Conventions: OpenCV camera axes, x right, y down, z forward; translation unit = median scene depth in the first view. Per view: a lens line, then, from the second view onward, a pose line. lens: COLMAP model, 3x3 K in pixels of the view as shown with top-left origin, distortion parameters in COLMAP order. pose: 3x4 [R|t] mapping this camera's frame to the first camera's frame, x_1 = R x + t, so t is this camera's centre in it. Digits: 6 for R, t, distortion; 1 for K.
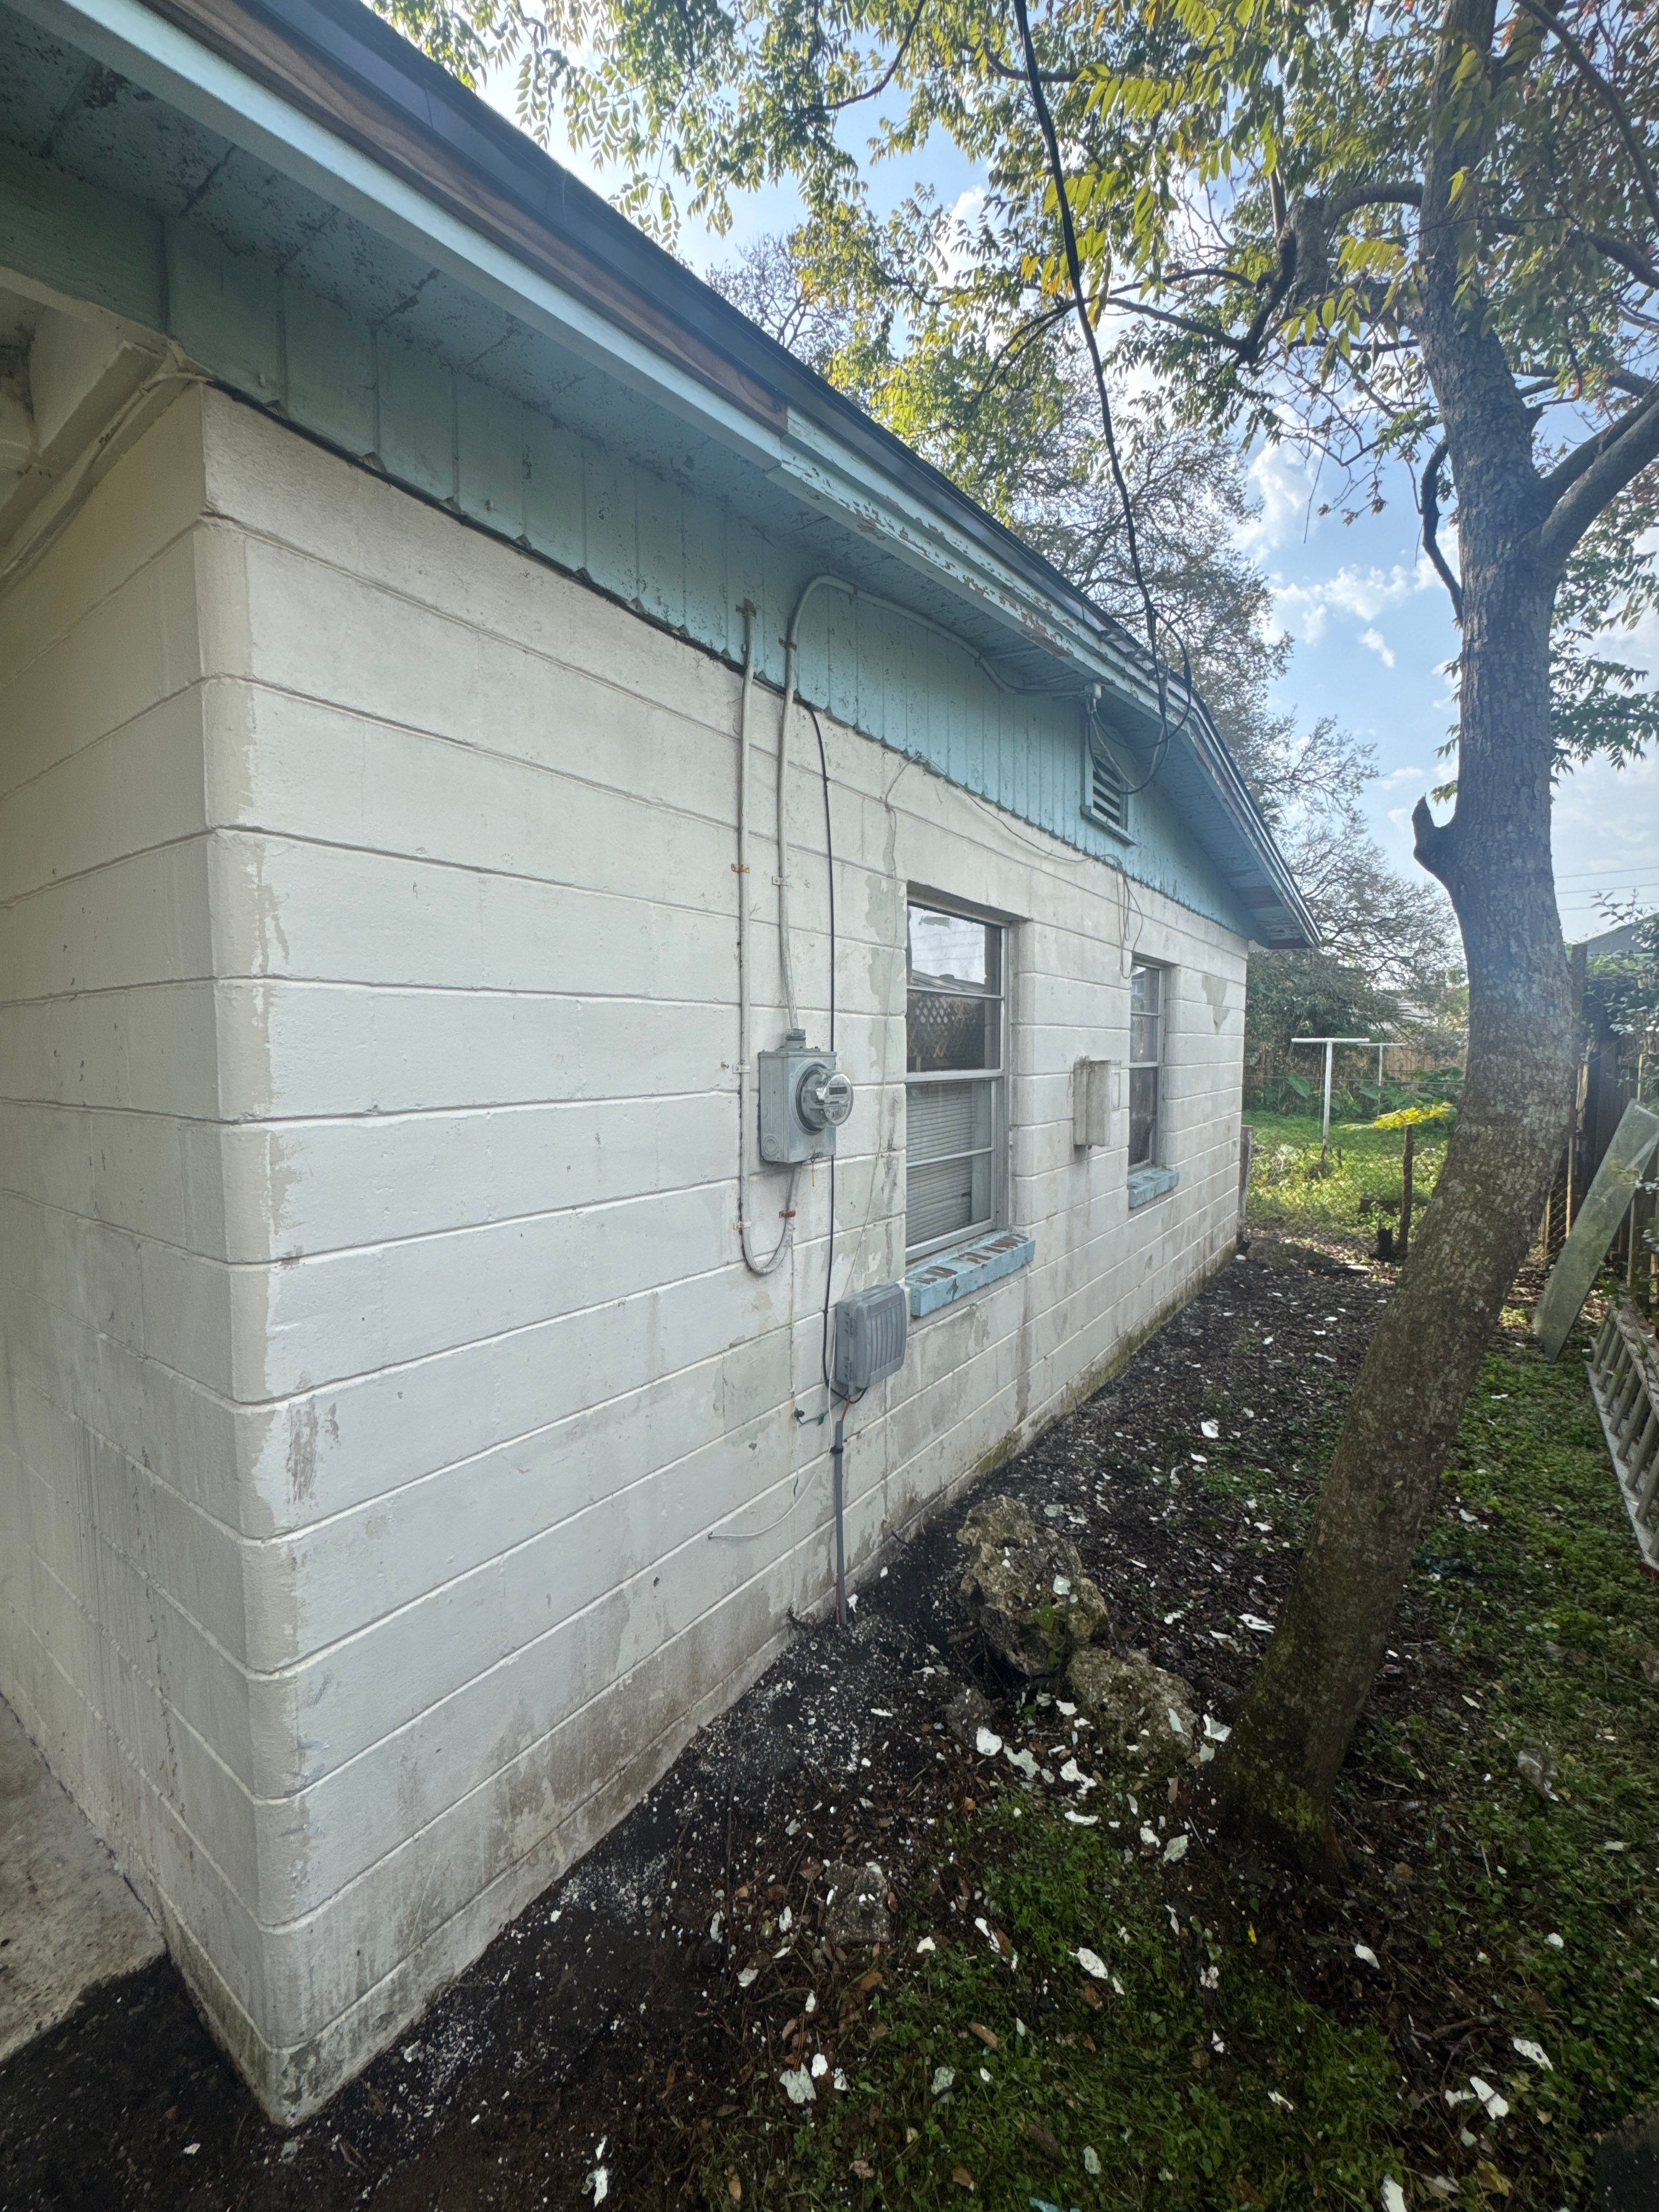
lens RADIAL K [[876.0, 0, 839.5], [0, 876.0, 1104.7], [0, 0, 1]] dist [-0.005124, 0.000204]
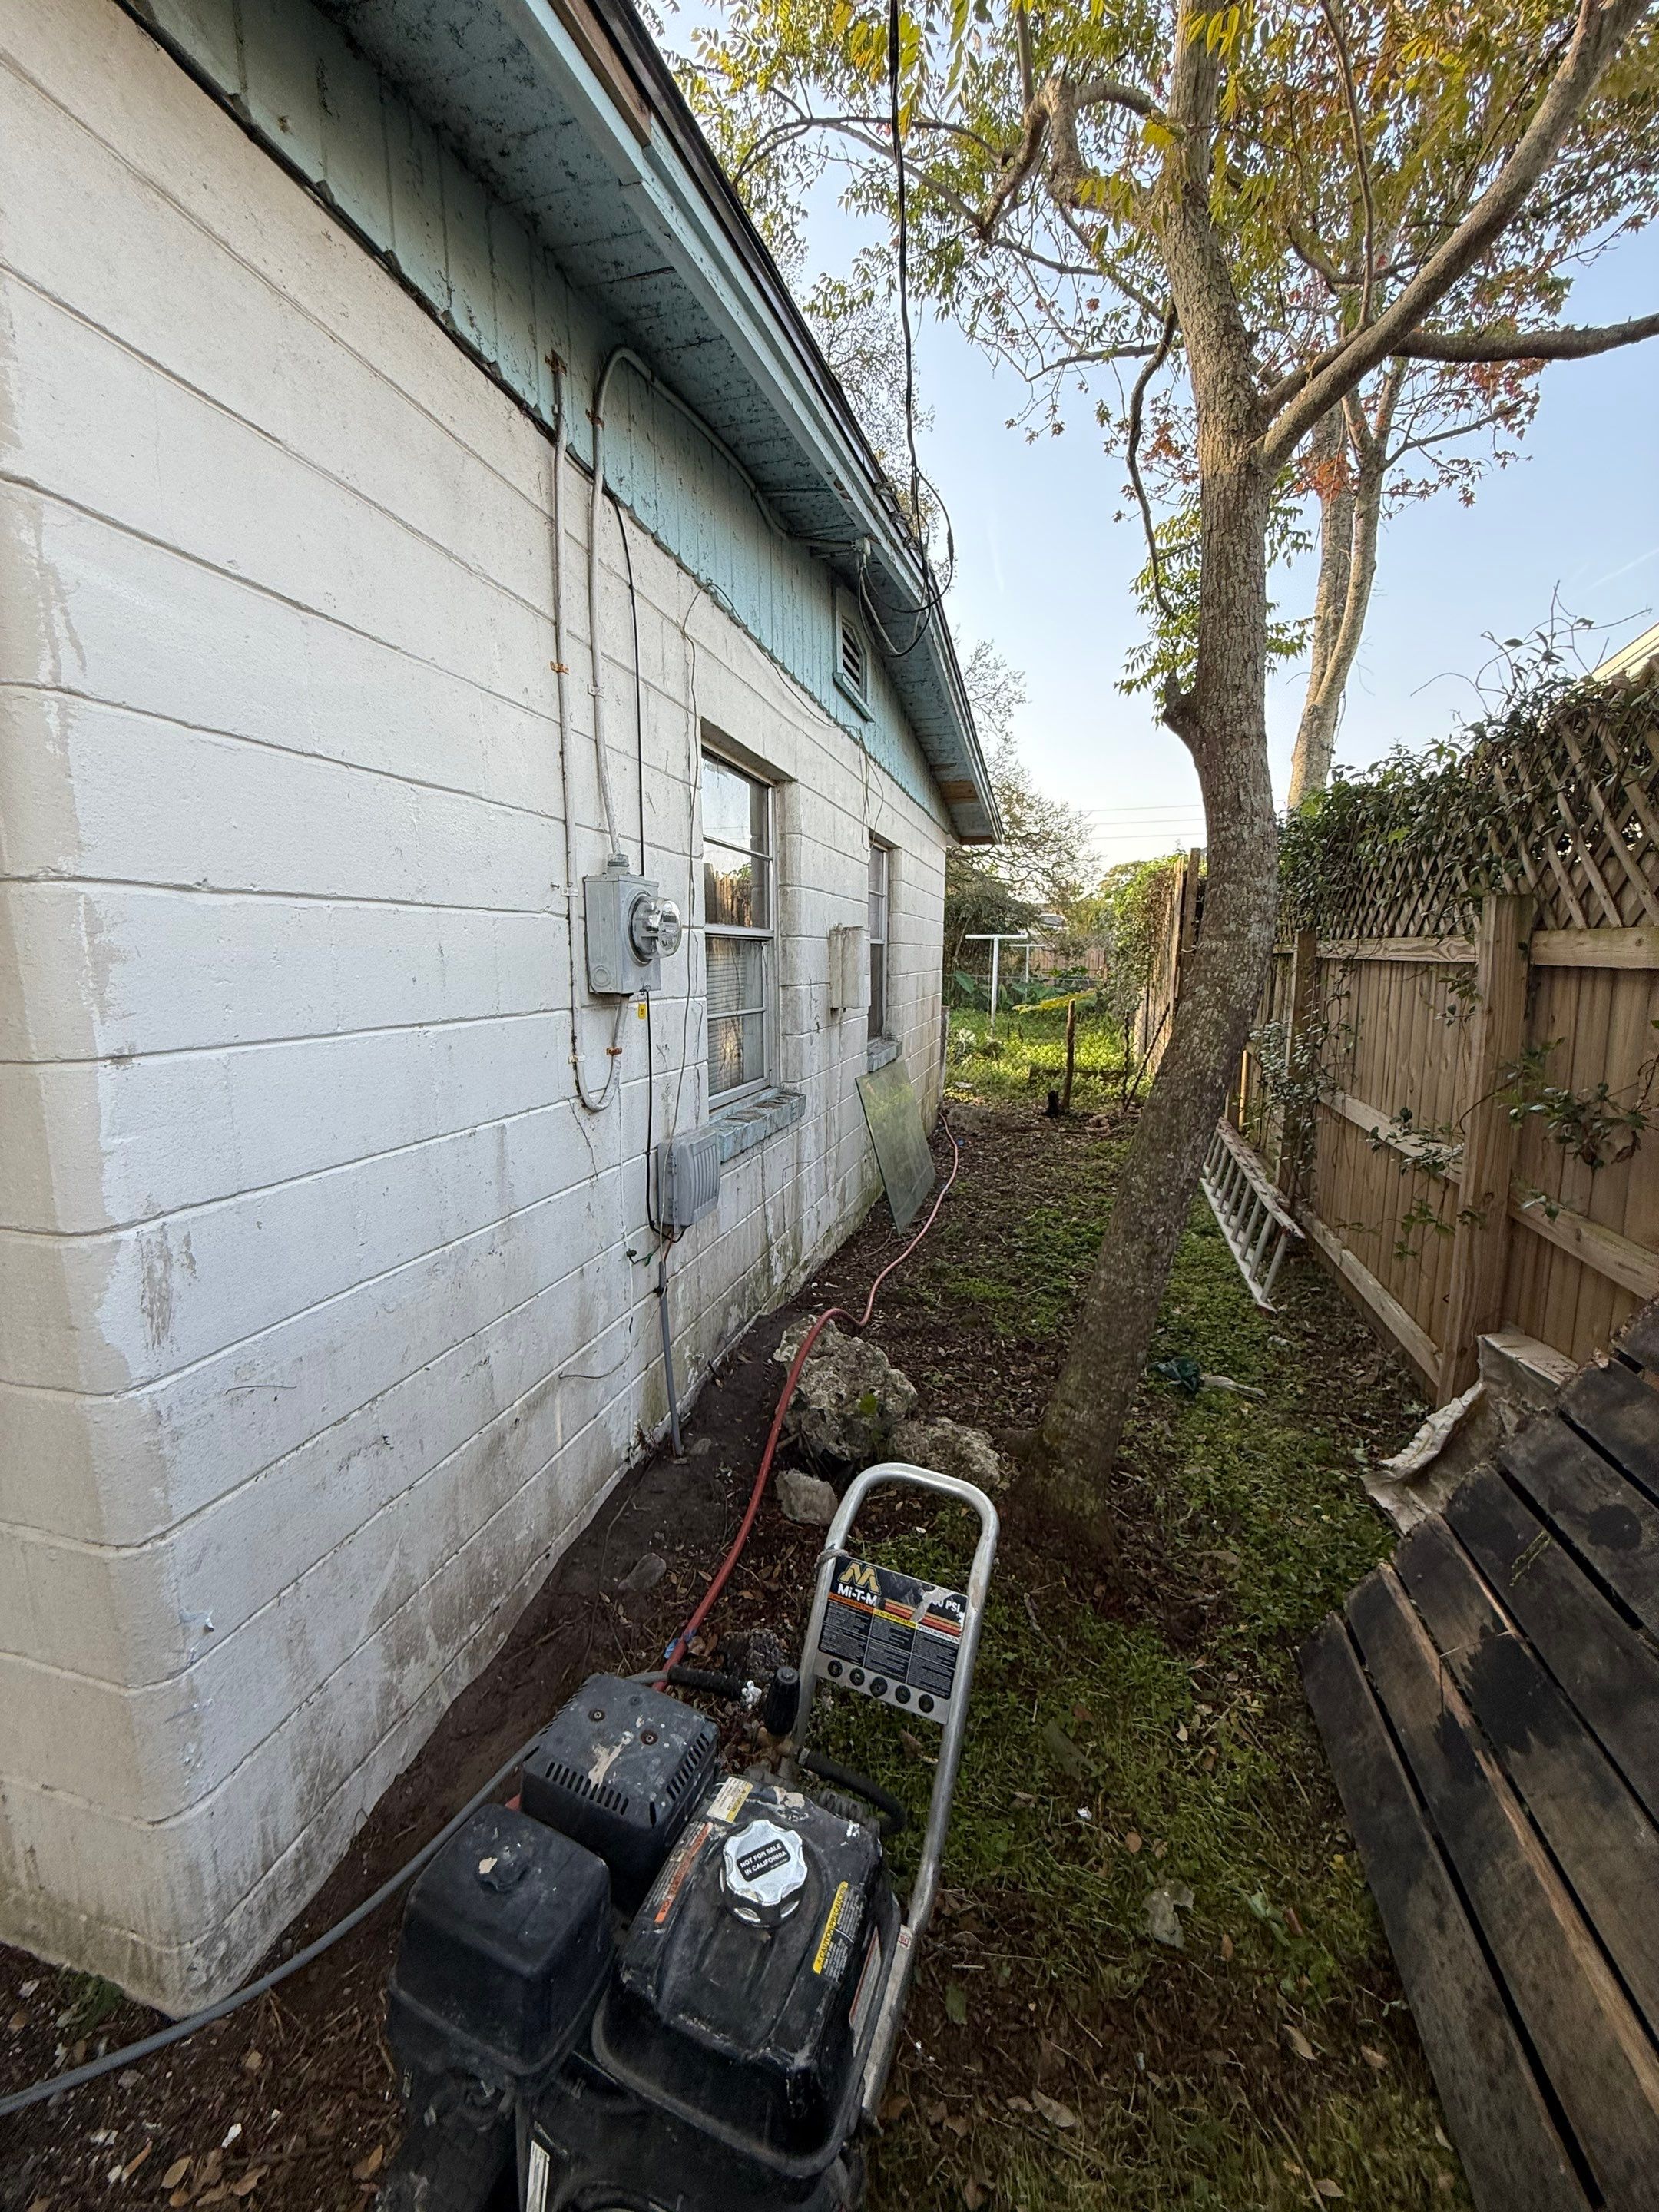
lens RADIAL K [[876.0, 0, 831.8], [0, 876.0, 1101.6], [0, 0, 1]] dist [-0.005124, 0.000204]
pose [[0.938692, -0.053960, 0.340508, -0.179057], [0.019813, 0.994487, 0.102975, 0.091642], [-0.344187, -0.089915, 0.934586, 0.005196]]
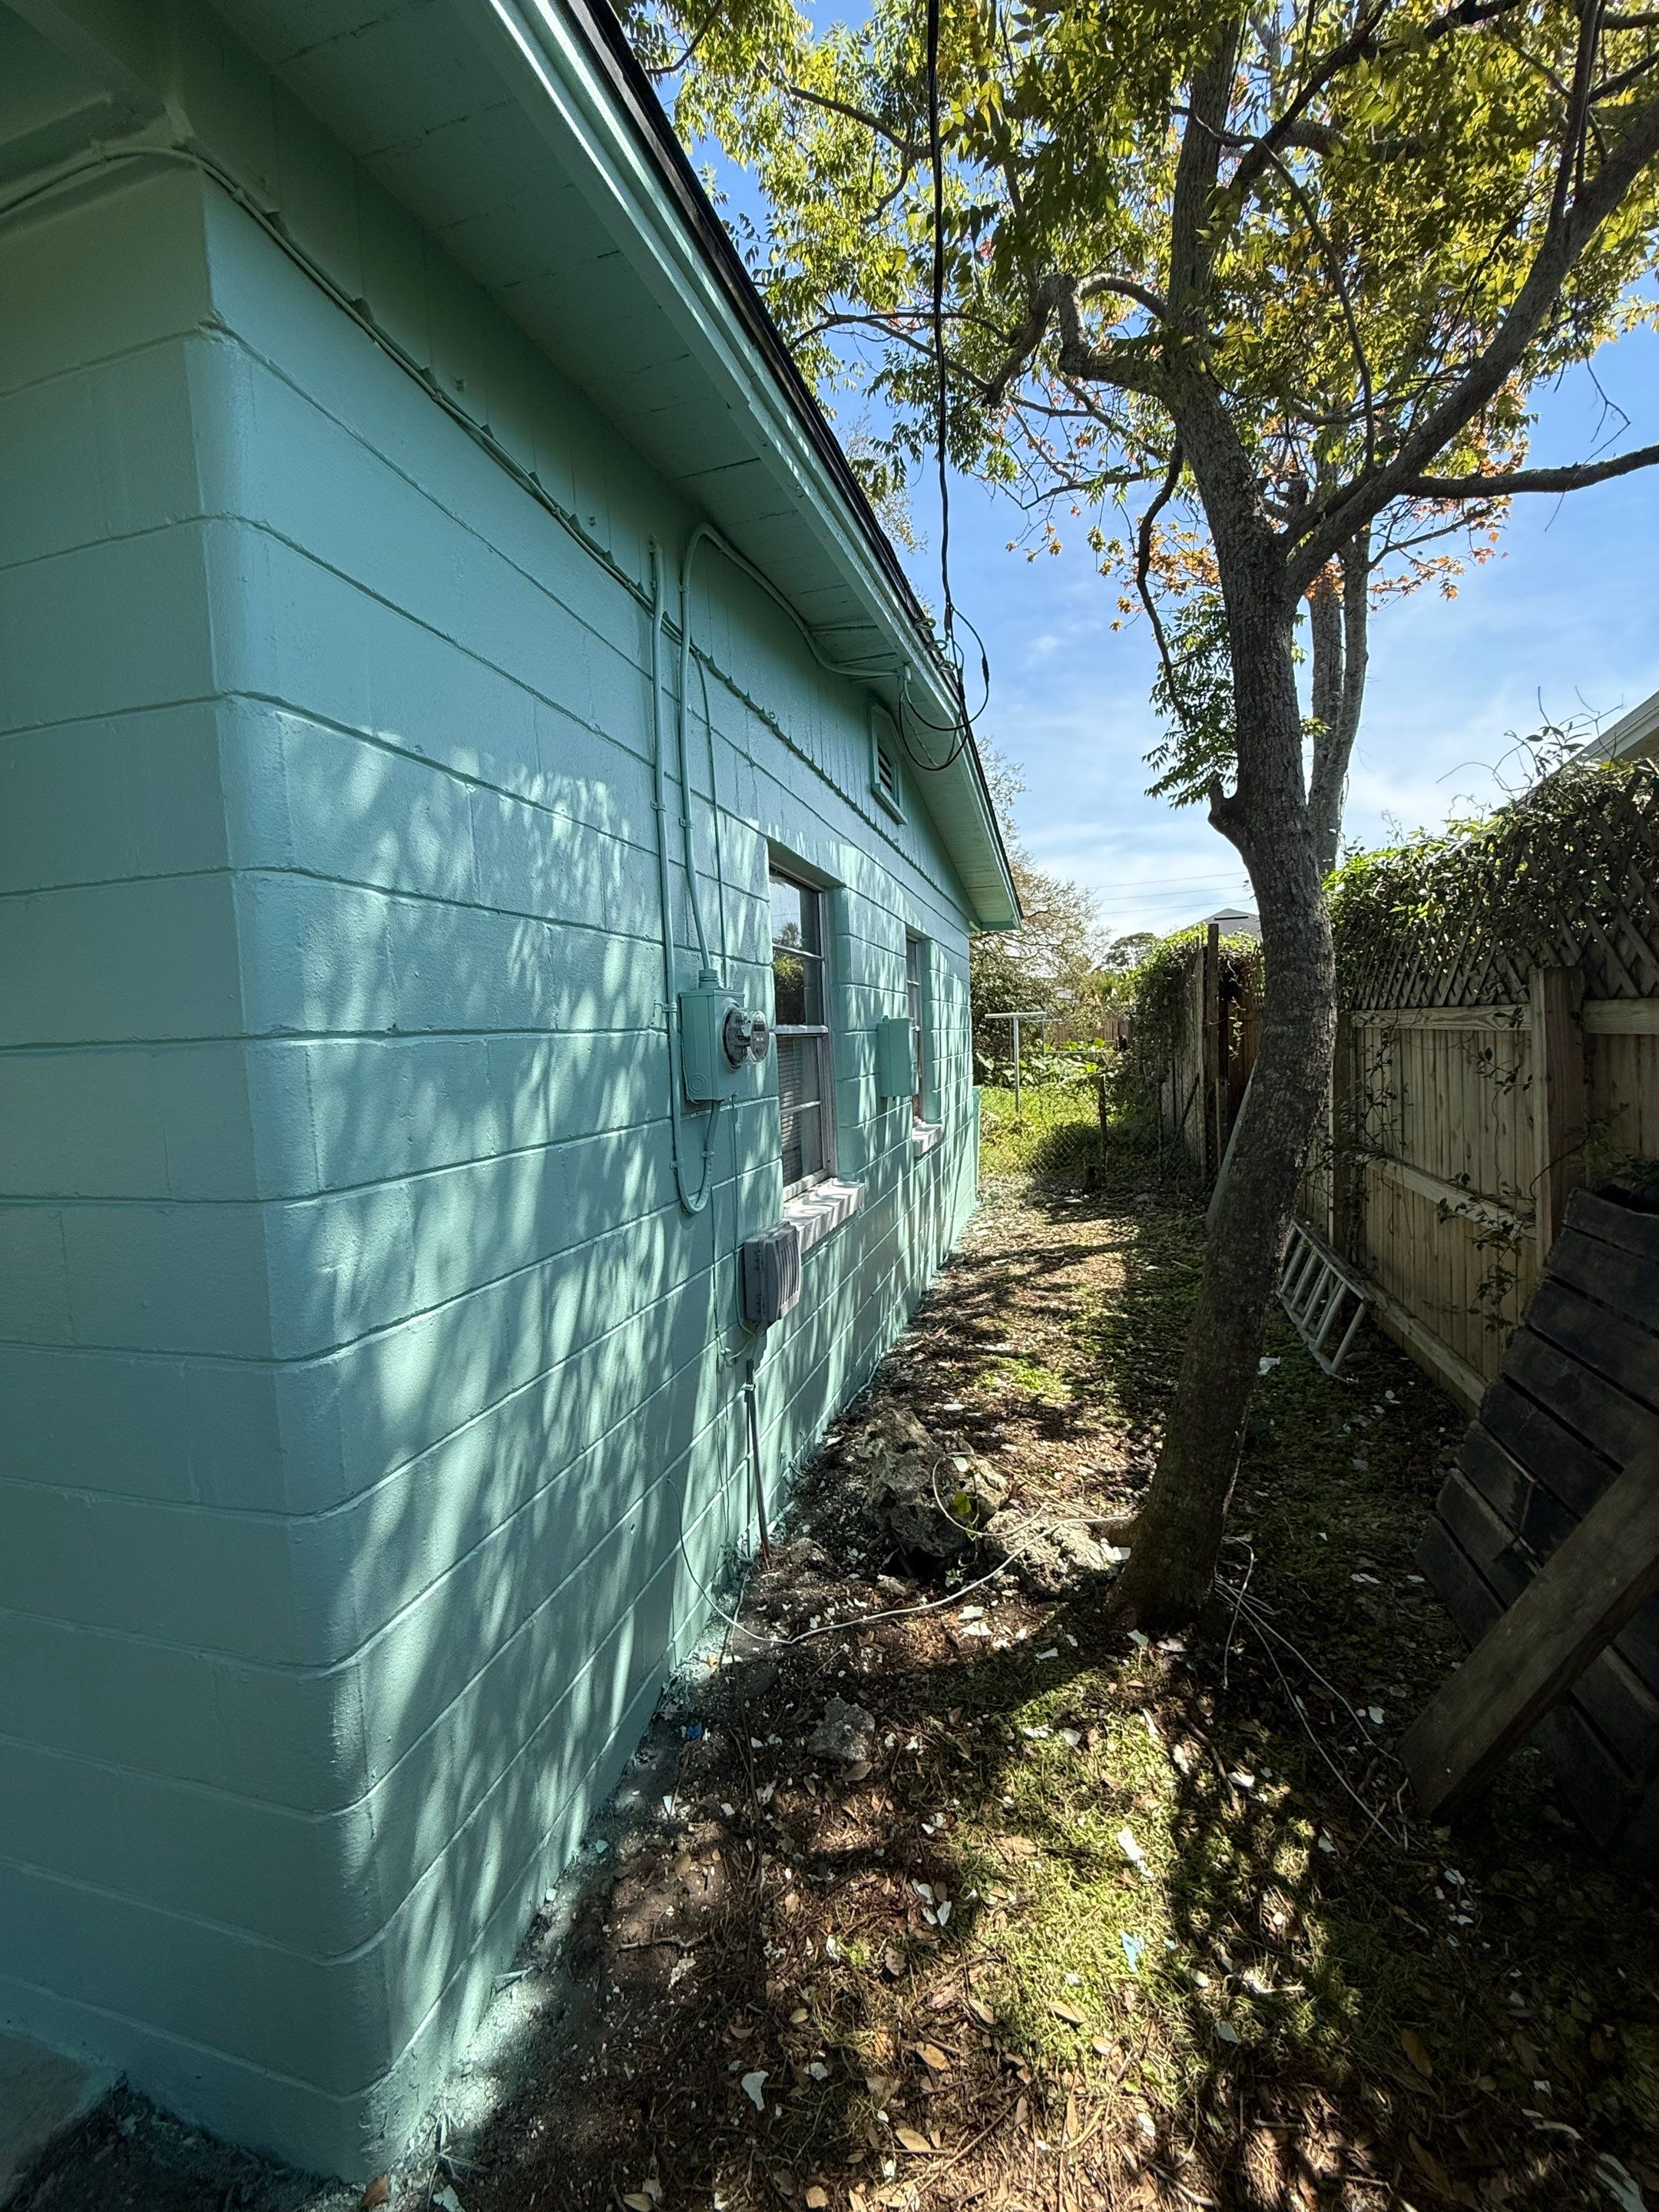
lens RADIAL K [[876.0, 0, 829.8], [0, 876.0, 1100.4], [0, 0, 1]] dist [-0.005124, 0.000204]
pose [[0.942909, -0.061135, 0.327391, -0.271600], [0.061747, 0.998055, 0.008536, 0.066771], [-0.327276, 0.012167, 0.944850, -0.002751]]
